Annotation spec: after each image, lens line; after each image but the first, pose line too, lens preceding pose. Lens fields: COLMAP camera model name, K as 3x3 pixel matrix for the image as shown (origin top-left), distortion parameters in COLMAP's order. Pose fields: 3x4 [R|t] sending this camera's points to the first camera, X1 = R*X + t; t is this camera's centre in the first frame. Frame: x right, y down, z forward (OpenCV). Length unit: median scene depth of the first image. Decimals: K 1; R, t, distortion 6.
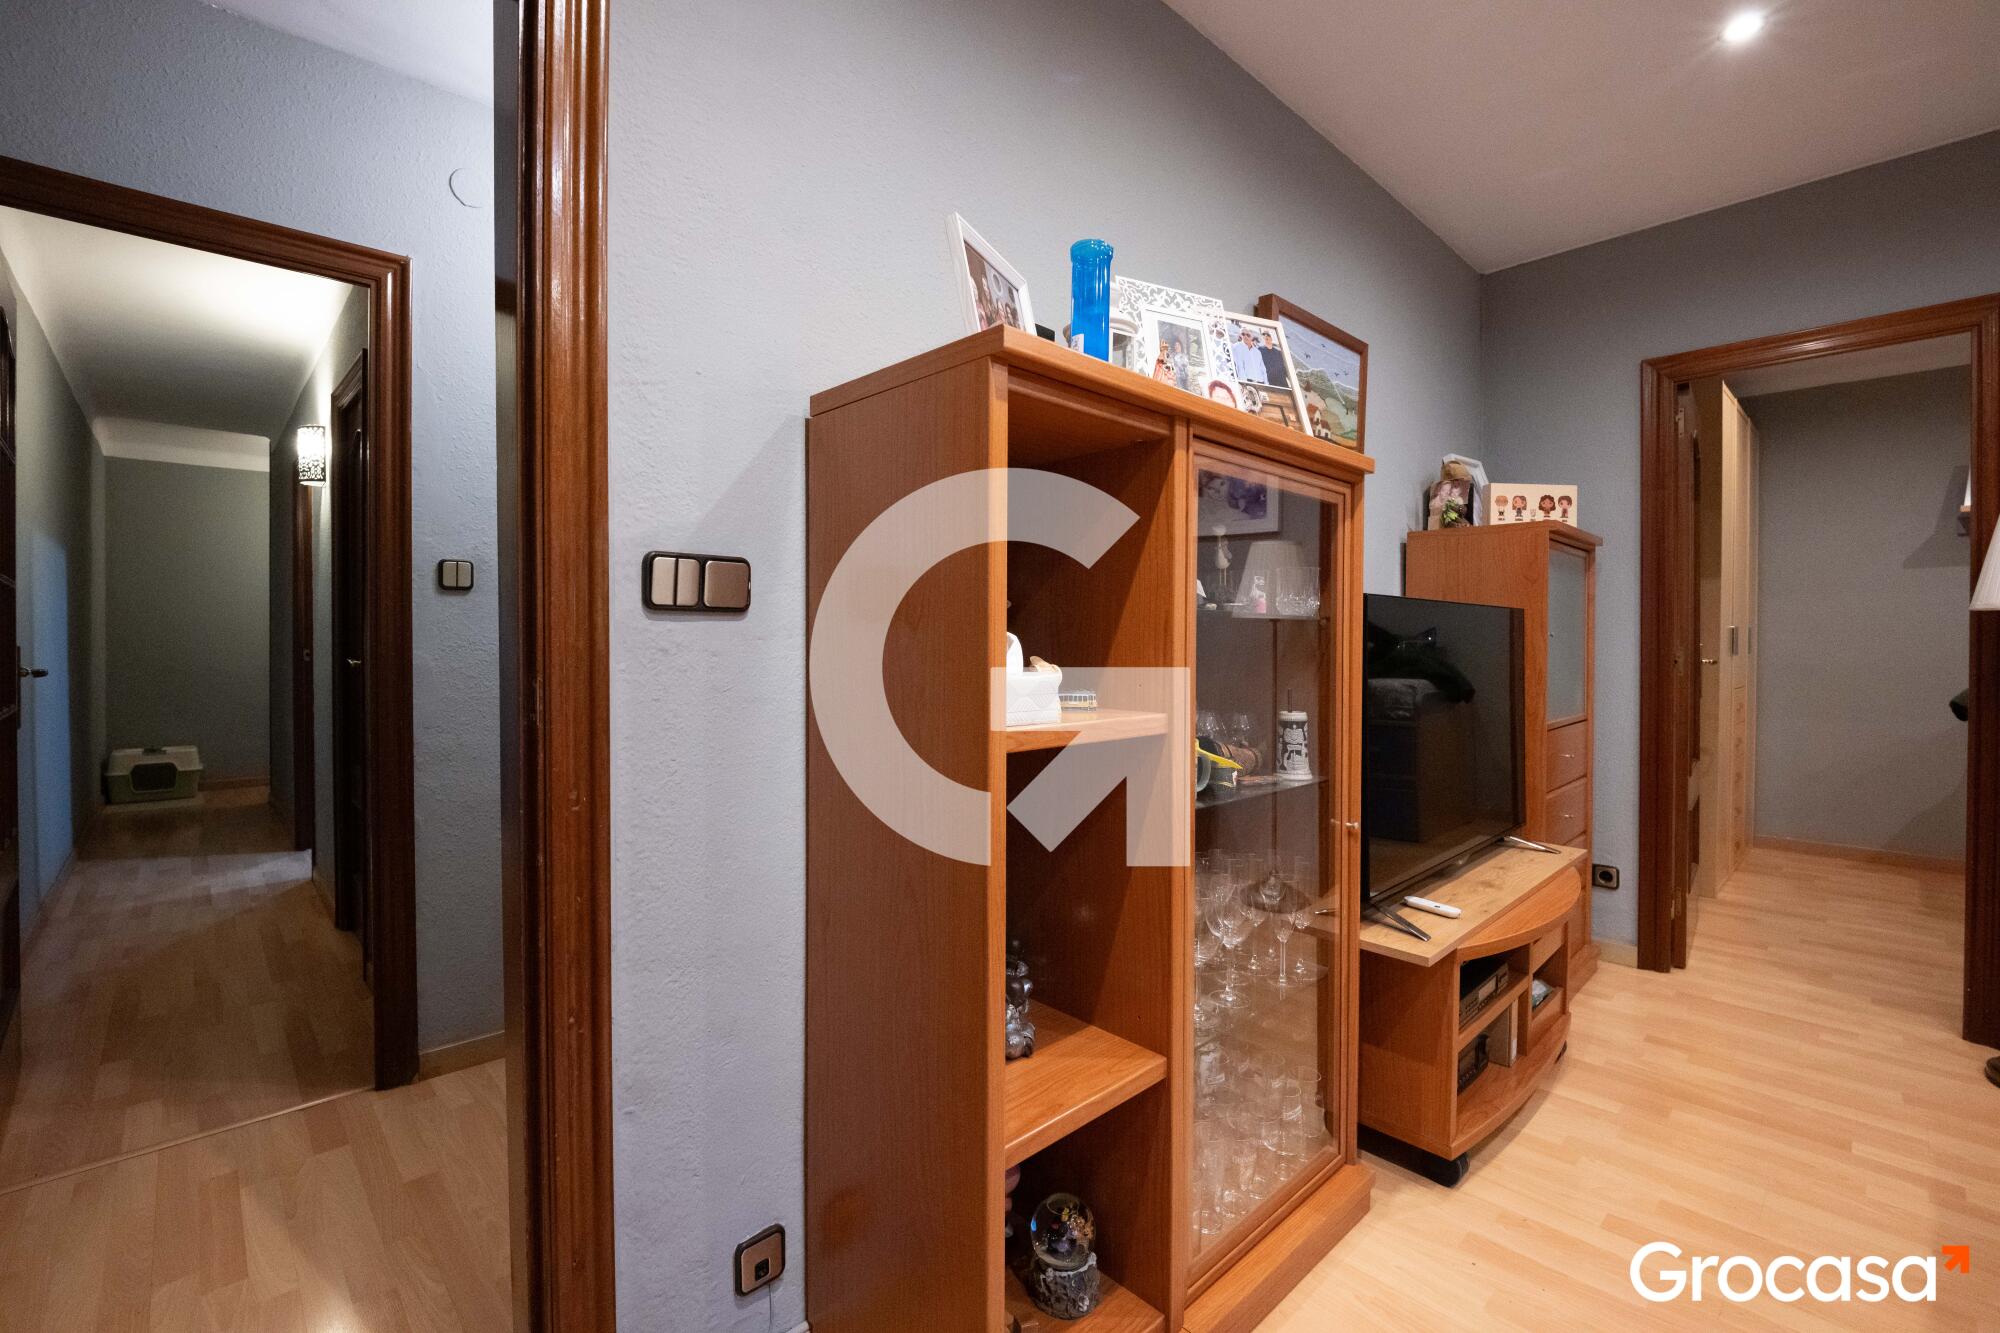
lens RADIAL K [[842.1, 0, 1001.6], [0, 842.1, 657.8], [0, 0, 1]] dist [0.001492, -0.010884]
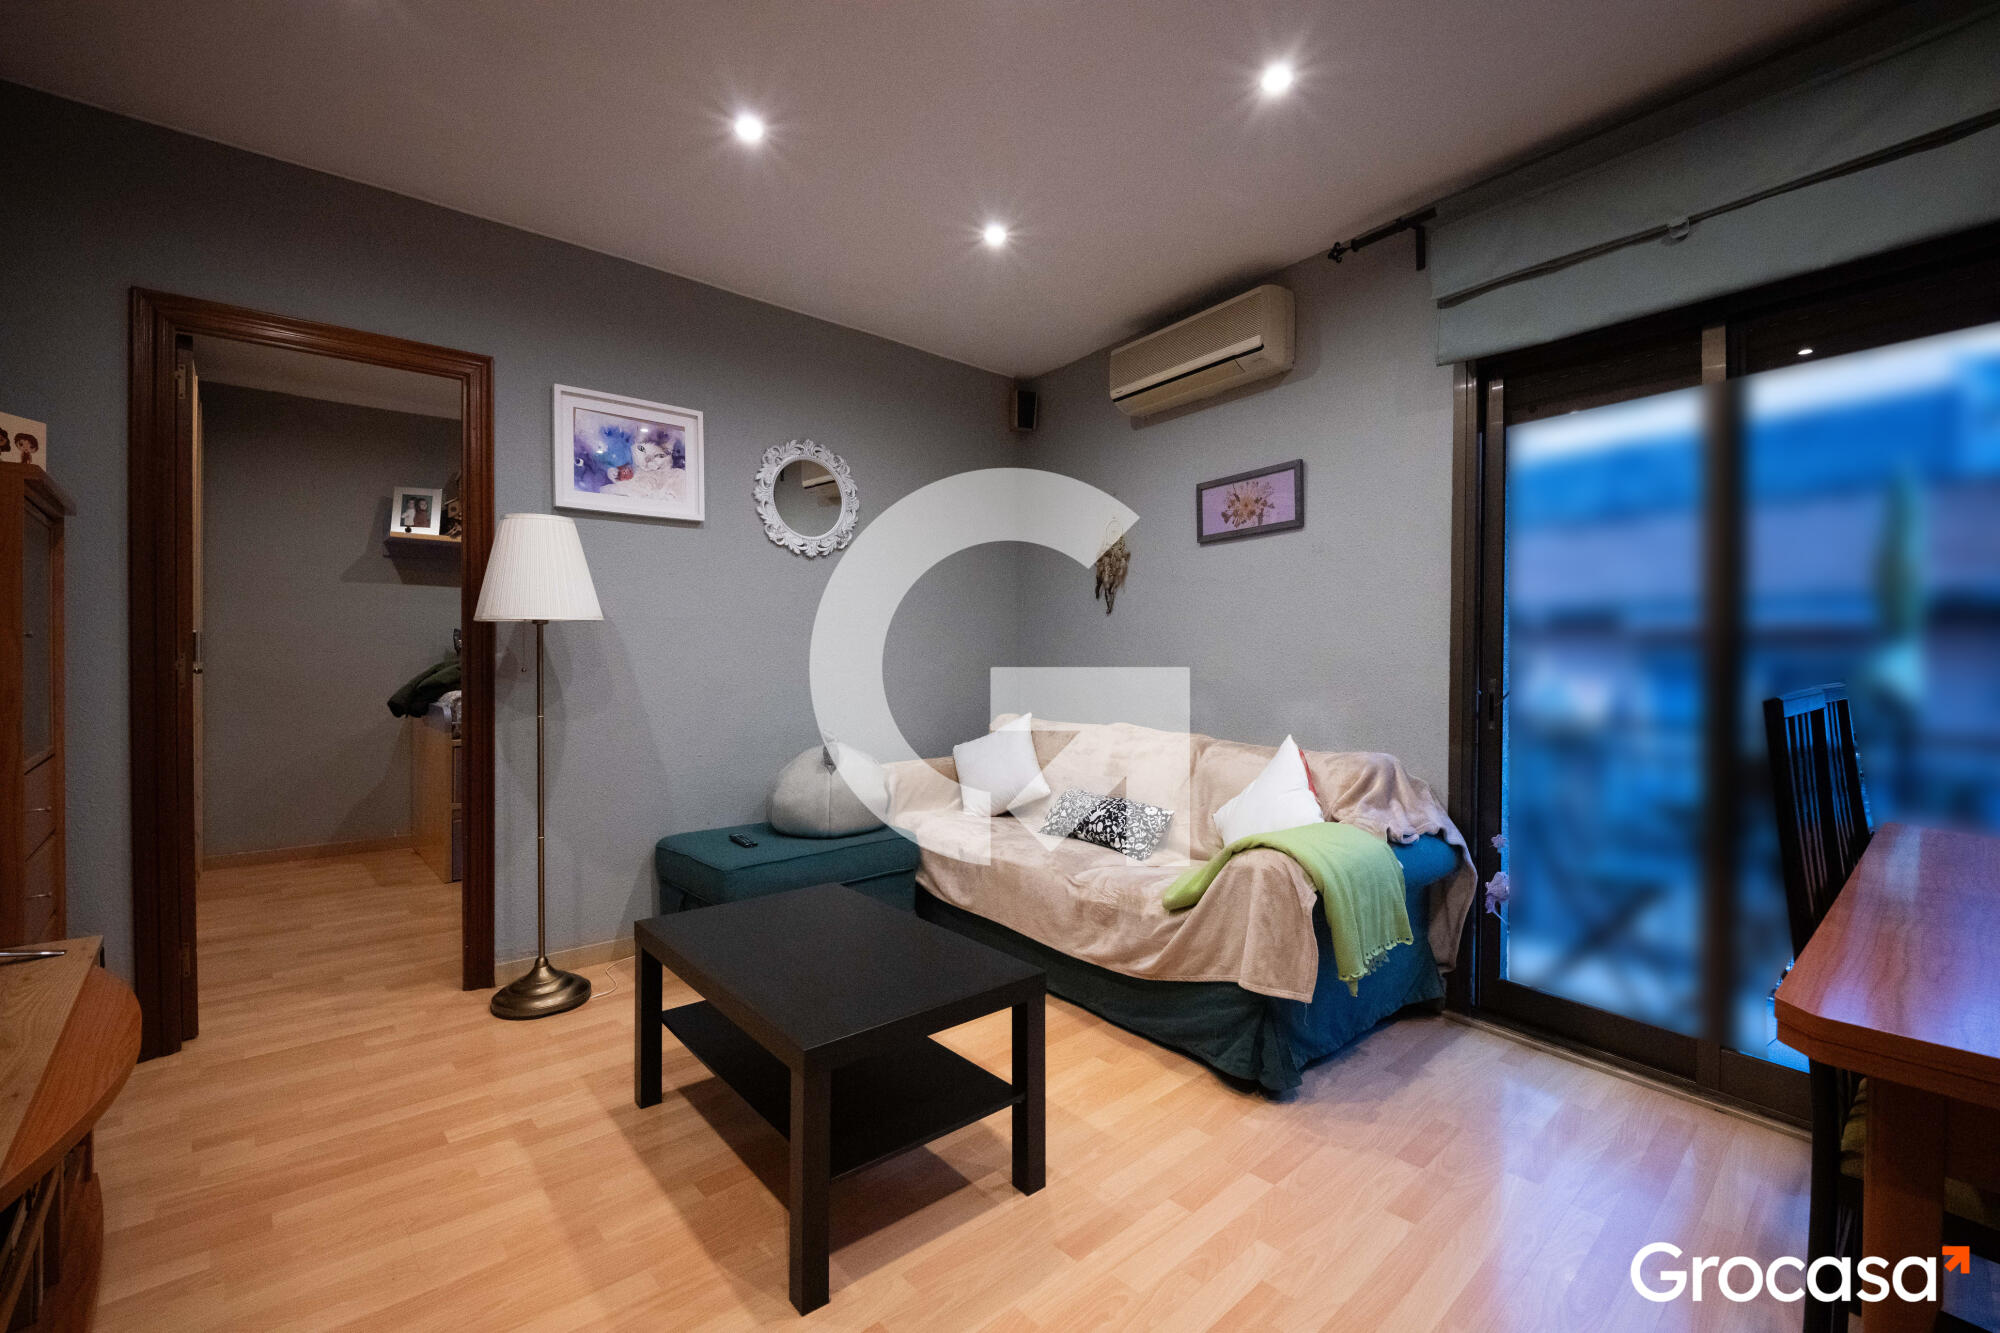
lens RADIAL K [[845.5, 0, 1000.0], [0, 845.5, 666.5], [0, 0, 1]] dist [0.002180, 0.000245]
pose [[0.038019, -0.007933, 0.999246, 0.000015], [0.006298, 0.999951, 0.007699, -0.001268], [-0.999257, 0.006001, 0.038068, 0.171832]]
